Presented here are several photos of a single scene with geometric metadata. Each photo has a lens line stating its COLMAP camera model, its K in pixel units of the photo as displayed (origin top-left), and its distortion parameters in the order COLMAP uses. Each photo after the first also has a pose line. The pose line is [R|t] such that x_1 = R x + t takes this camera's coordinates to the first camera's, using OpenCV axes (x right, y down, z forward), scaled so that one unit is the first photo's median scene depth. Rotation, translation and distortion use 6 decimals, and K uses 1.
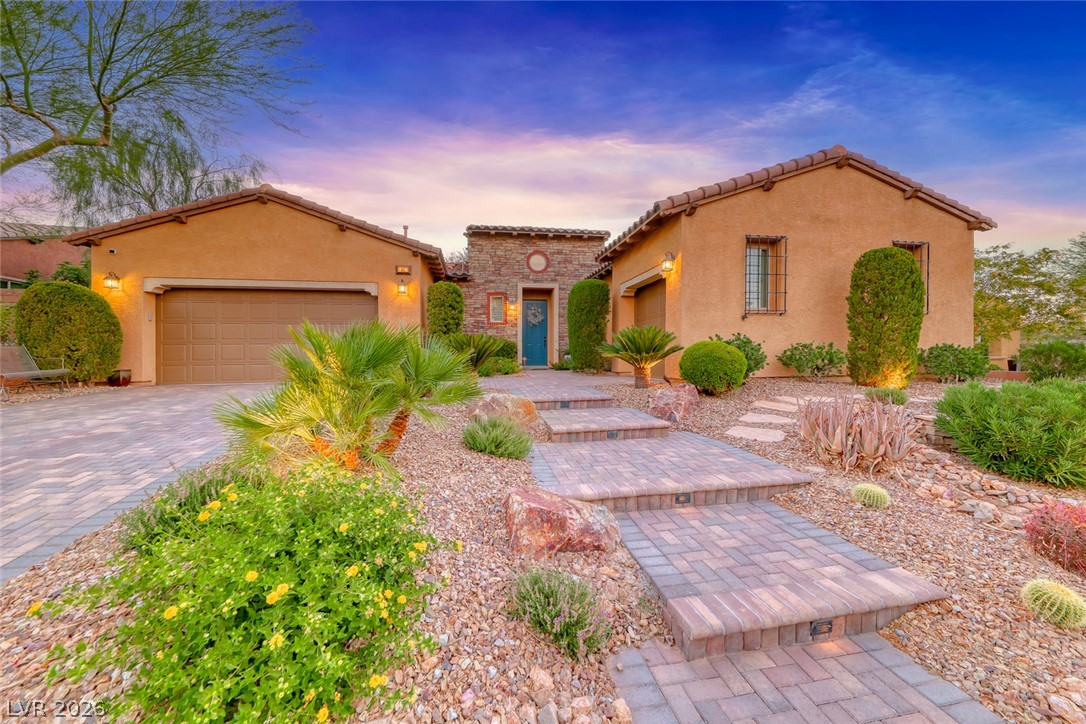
lens RADIAL K [[367.2, 0, 538.3], [0, 367.2, 355.2], [0, 0, 1]] dist [0.023698, -0.007979]
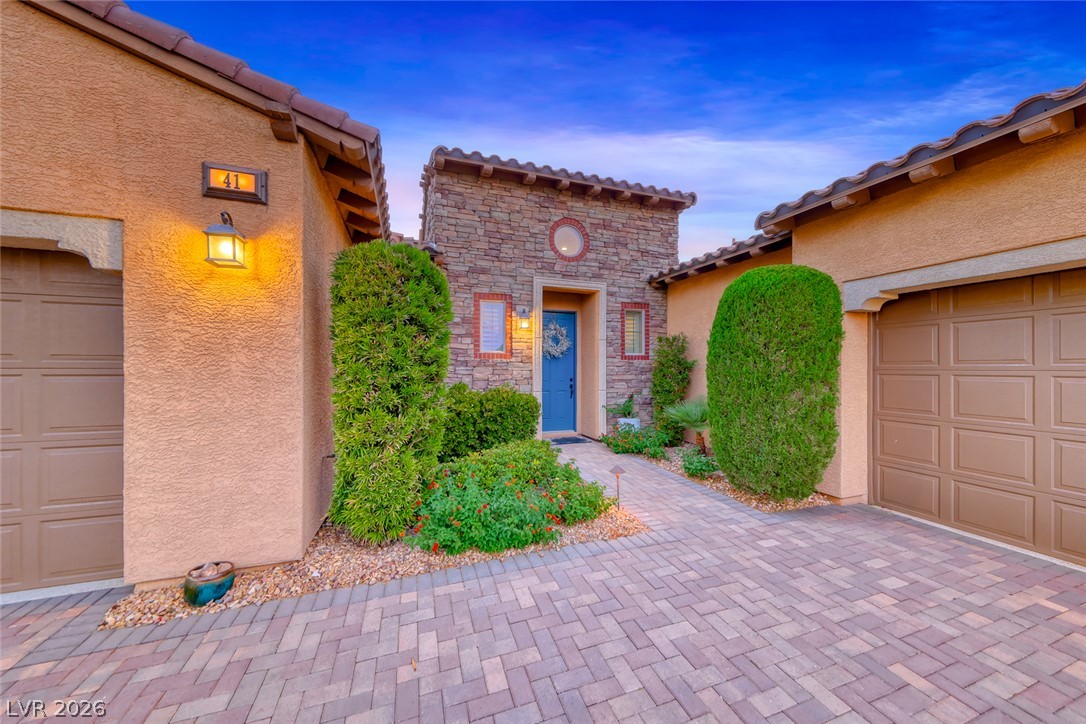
lens RADIAL K [[370.6, 0, 540.2], [0, 370.6, 370.1], [0, 0, 1]] dist [0.029567, -0.008260]
pose [[0.983649, 0.012748, 0.179644, -0.183575], [-0.013547, 0.999903, 0.003224, -0.091856], [-0.179585, -0.005605, 0.983726, 0.653230]]
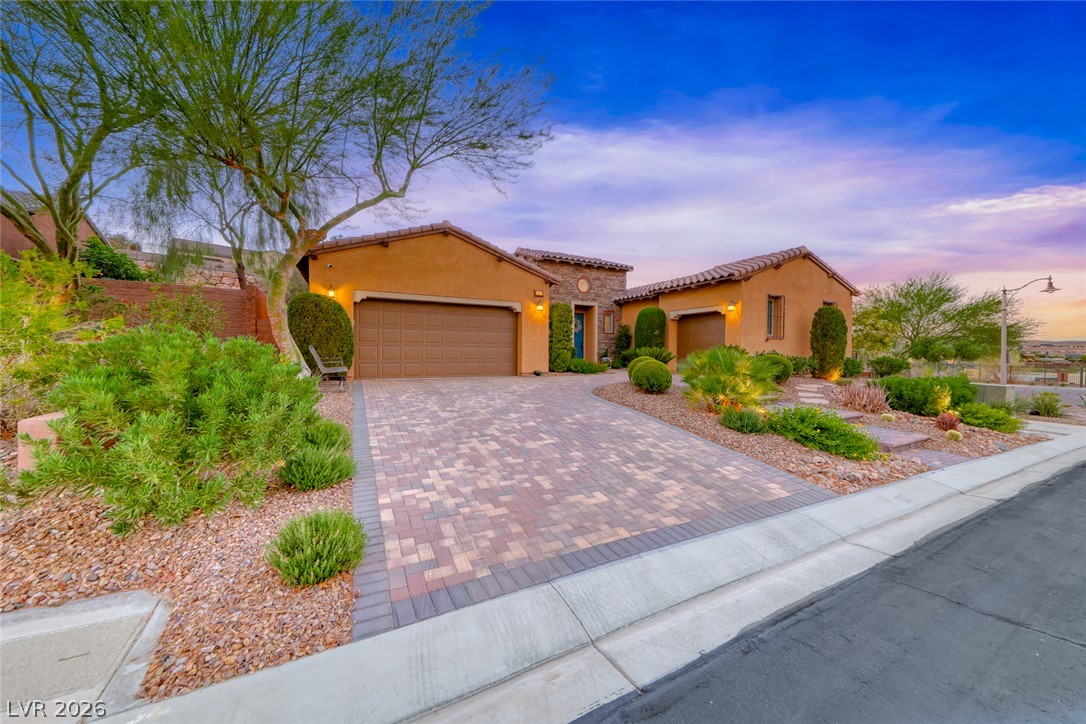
lens RADIAL K [[367.2, 0, 538.3], [0, 367.2, 355.2], [0, 0, 1]] dist [0.023698, -0.007979]
pose [[0.953400, 0.016121, 0.301278, -0.731312], [-0.019125, 0.999792, 0.007022, -0.016881], [-0.301102, -0.012456, 0.953511, -0.256545]]
